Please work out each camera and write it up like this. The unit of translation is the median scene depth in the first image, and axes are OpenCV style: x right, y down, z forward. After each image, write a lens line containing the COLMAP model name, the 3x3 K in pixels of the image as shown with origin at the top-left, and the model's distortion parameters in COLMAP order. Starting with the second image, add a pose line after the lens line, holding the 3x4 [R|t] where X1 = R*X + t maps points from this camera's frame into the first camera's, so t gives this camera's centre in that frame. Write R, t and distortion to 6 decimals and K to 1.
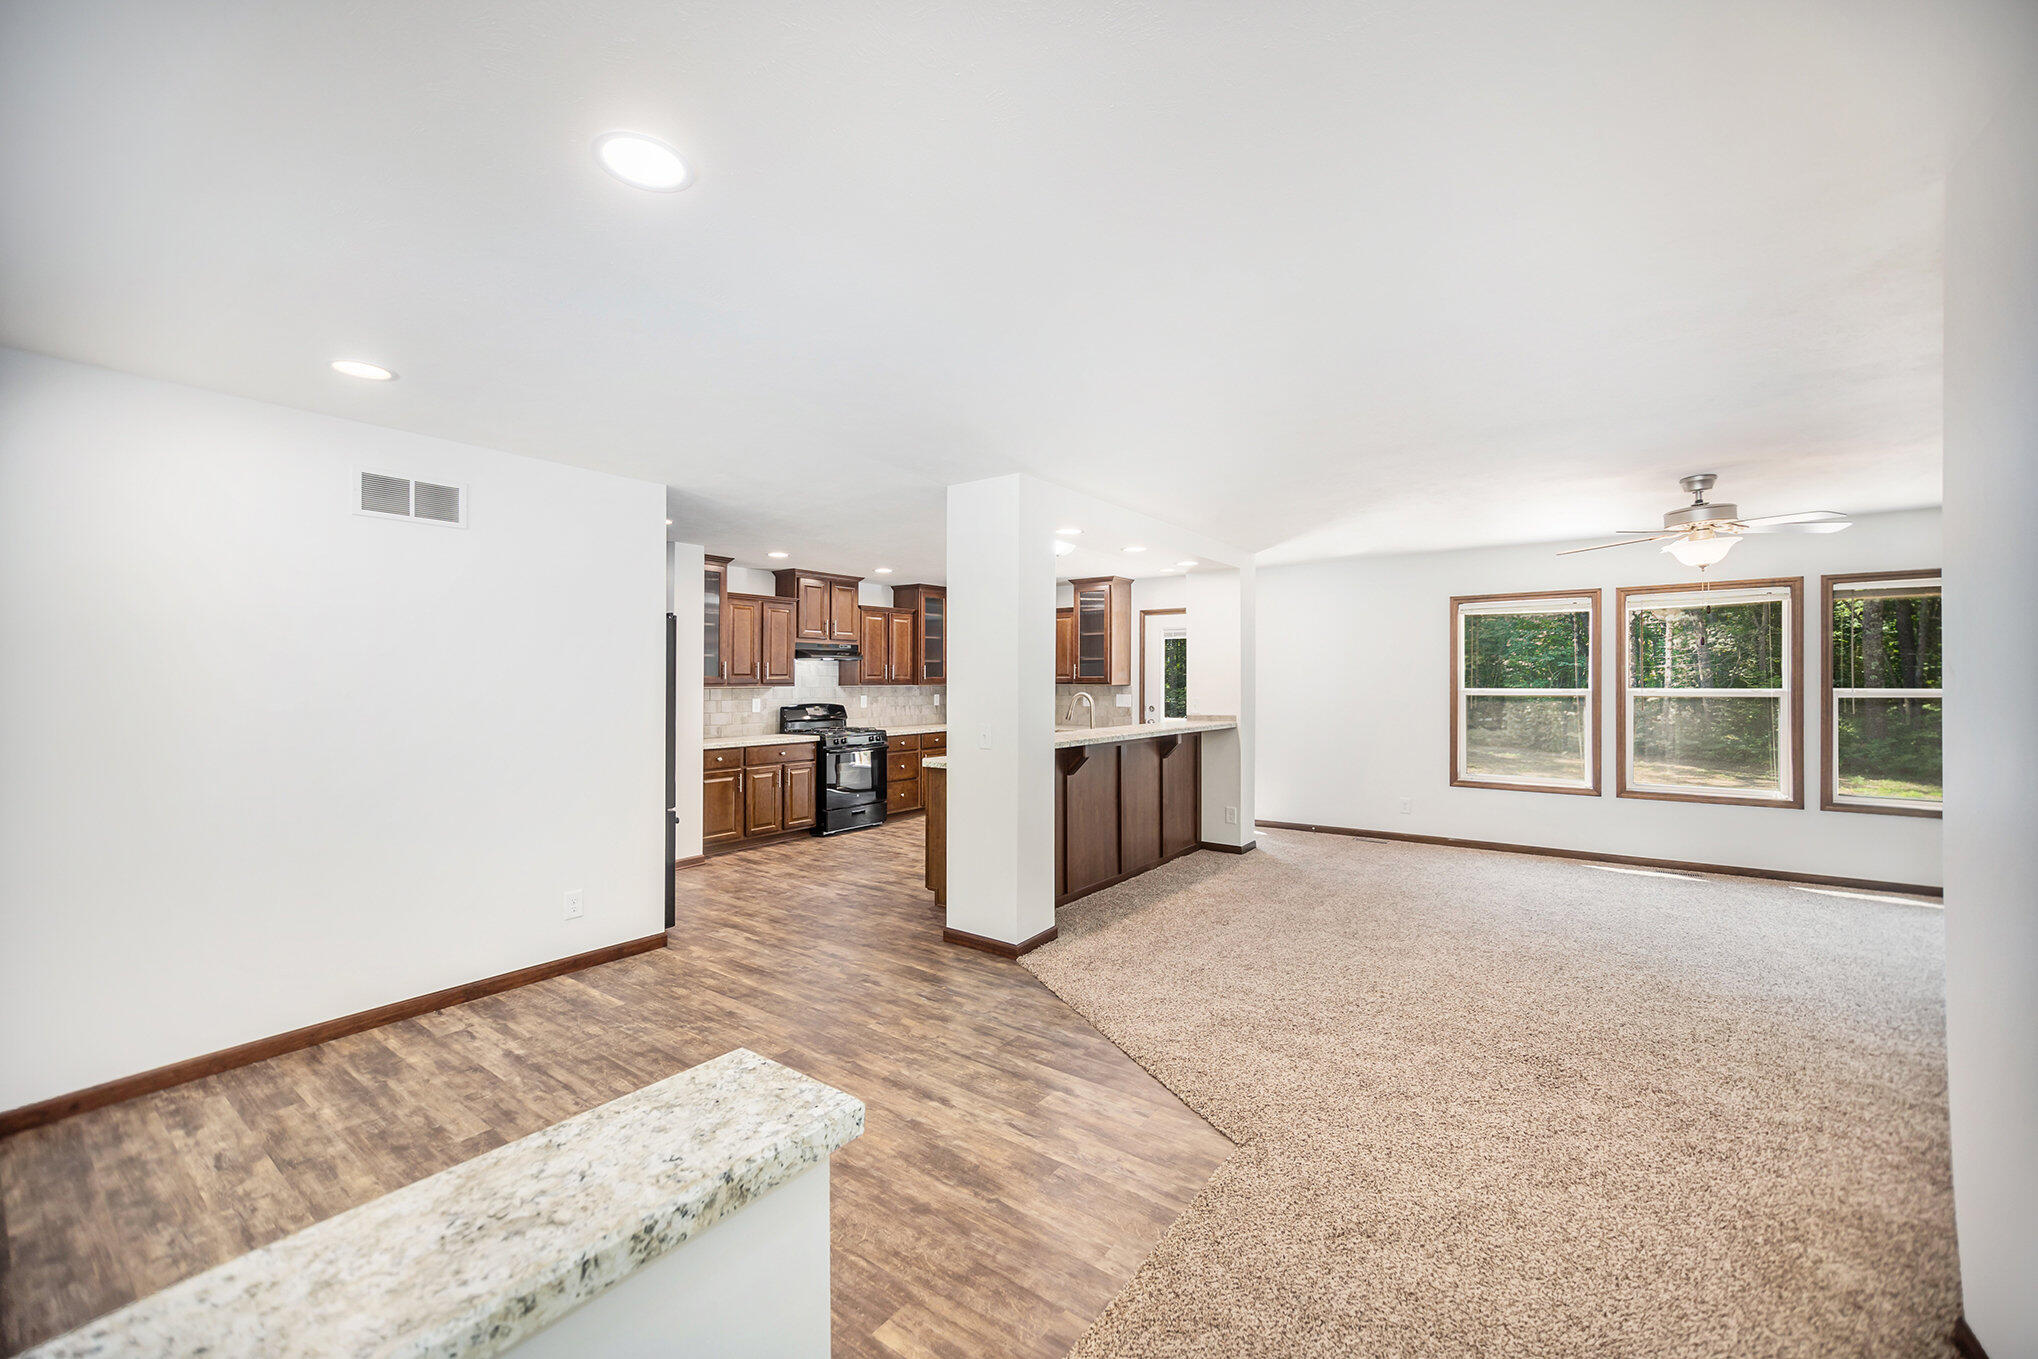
lens RADIAL K [[800.5, 0, 1052.8], [0, 800.5, 668.7], [0, 0, 1]] dist [0.001469, 0.000099]
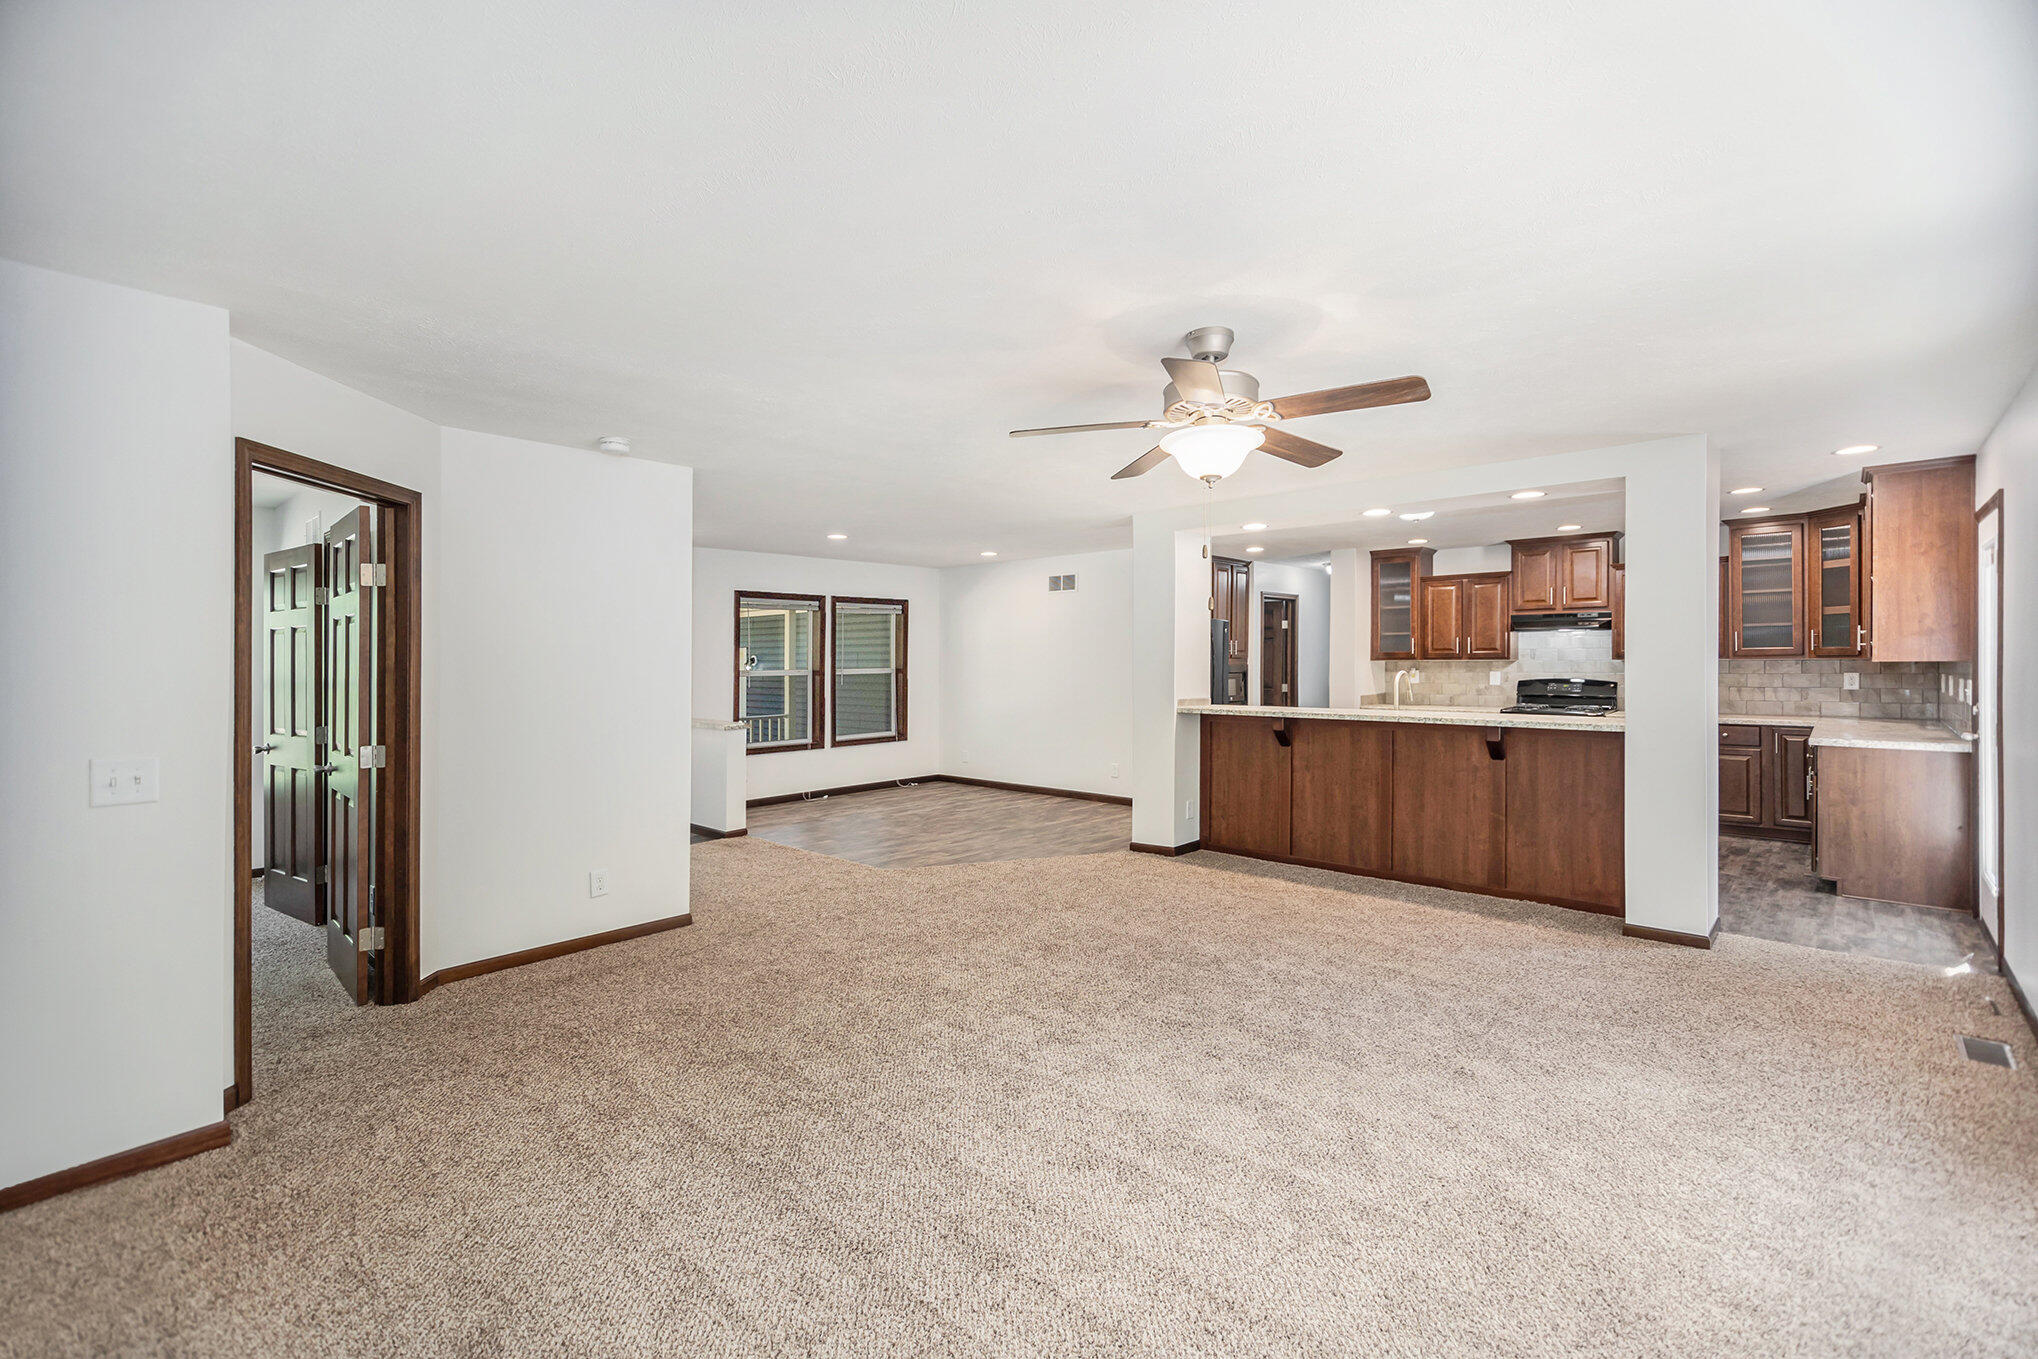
lens RADIAL K [[888.0, 0, 1018.1], [0, 888.0, 650.9], [0, 0, 1]] dist [0.003934, -0.000059]
pose [[-0.117319, -0.003478, -0.993088, 0.993086], [0.022424, 0.999730, -0.006151, 0.004321], [0.992841, -0.022990, -0.117209, 0.613009]]
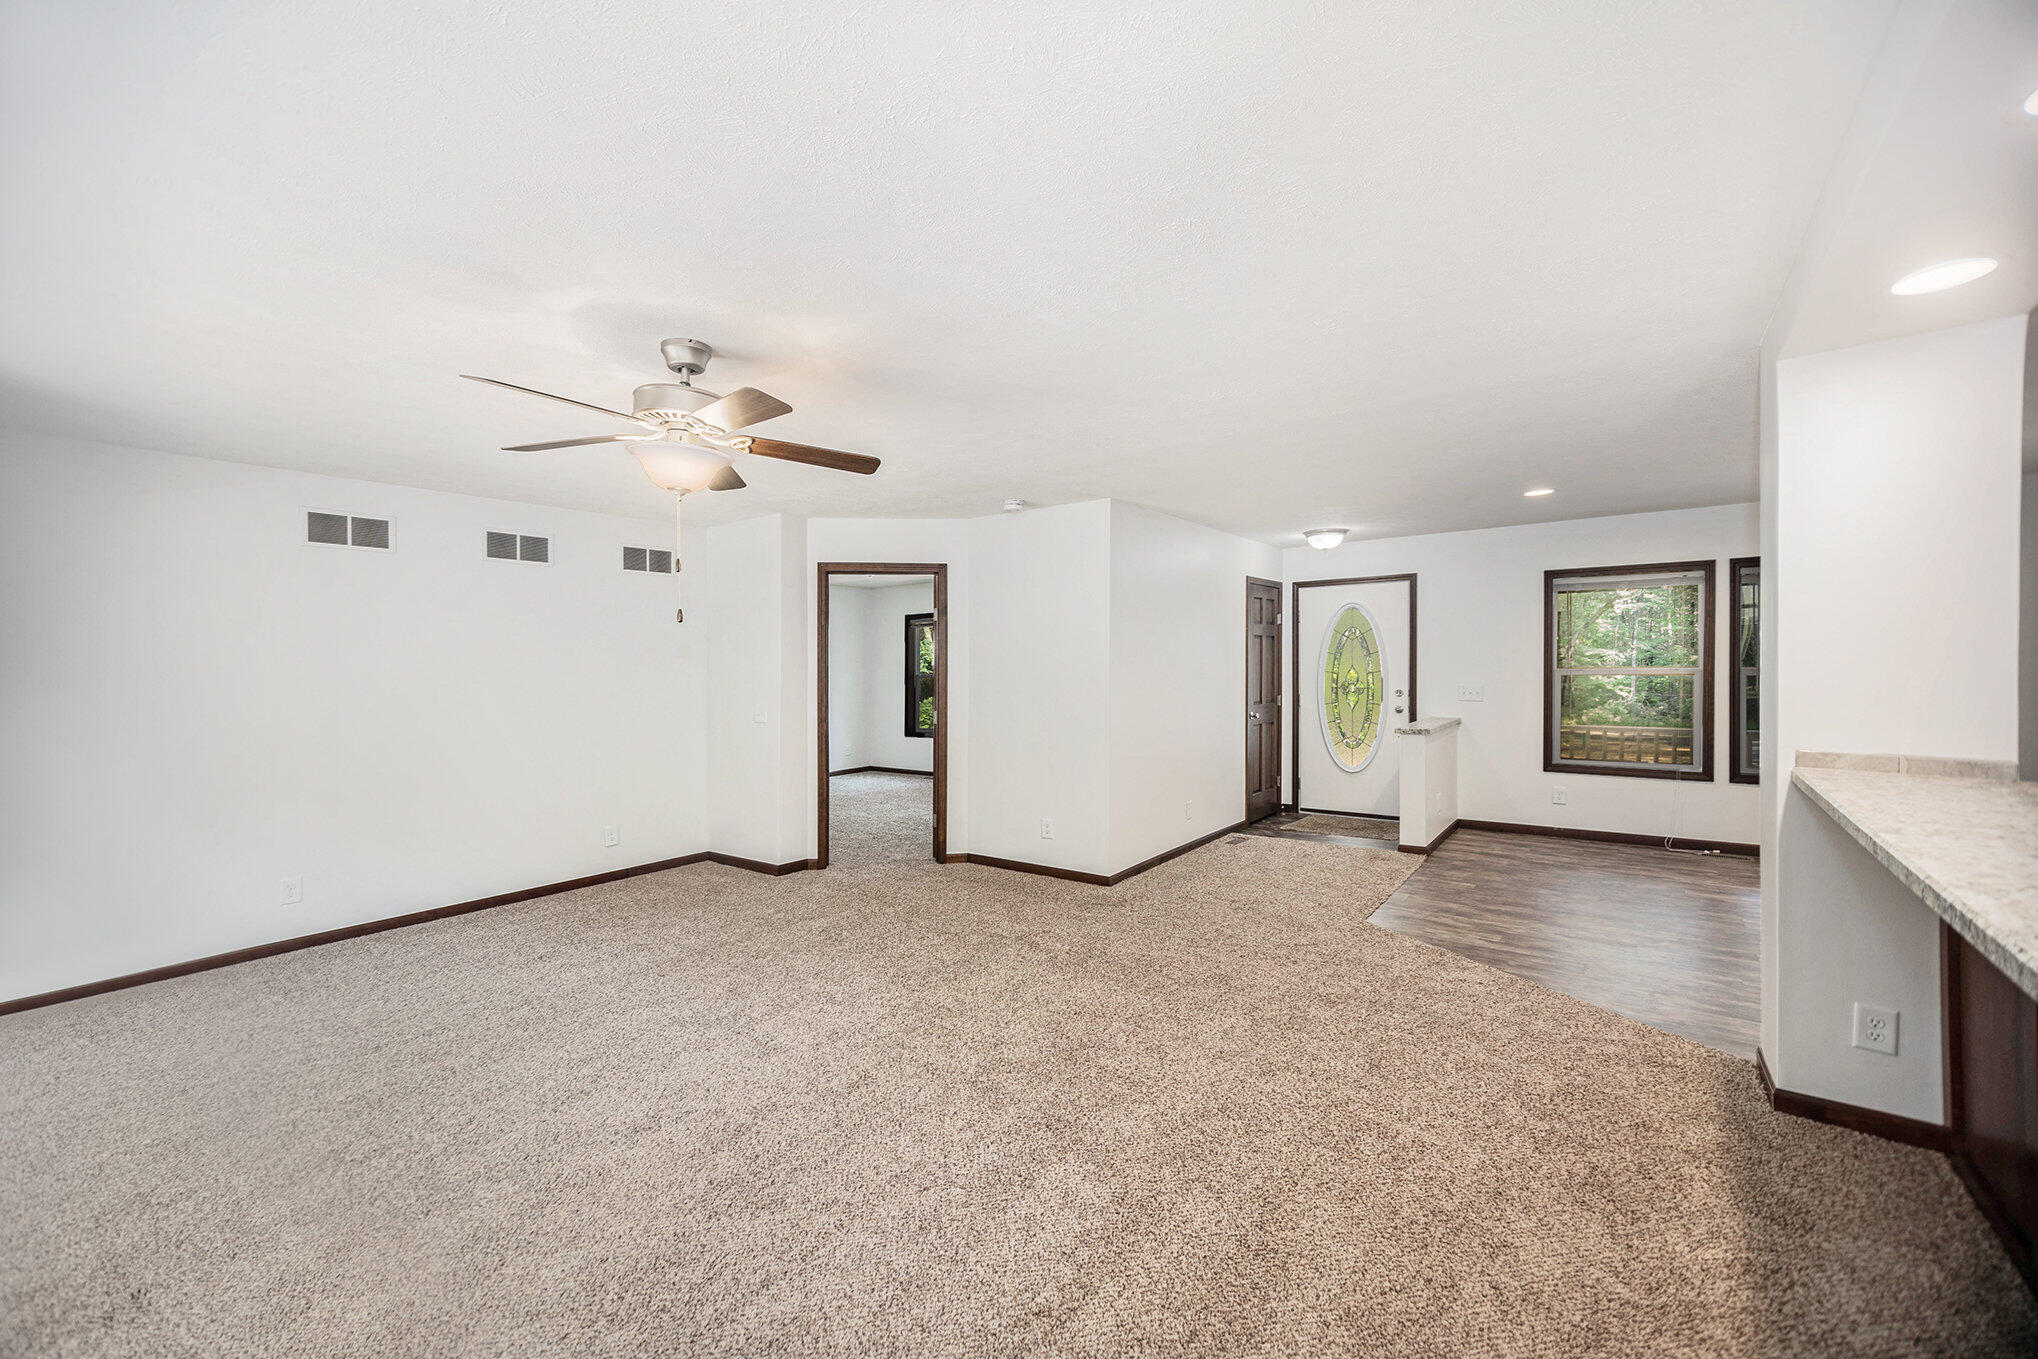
lens RADIAL K [[815.4, 0, 1030.0], [0, 815.4, 674.0], [0, 0, 1]] dist [0.002675, 0.000280]
pose [[-0.999559, 0.021973, 0.019993, 0.345145], [0.021890, 0.999751, -0.004375, 0.013619], [-0.020084, -0.003935, -0.999791, 1.060906]]
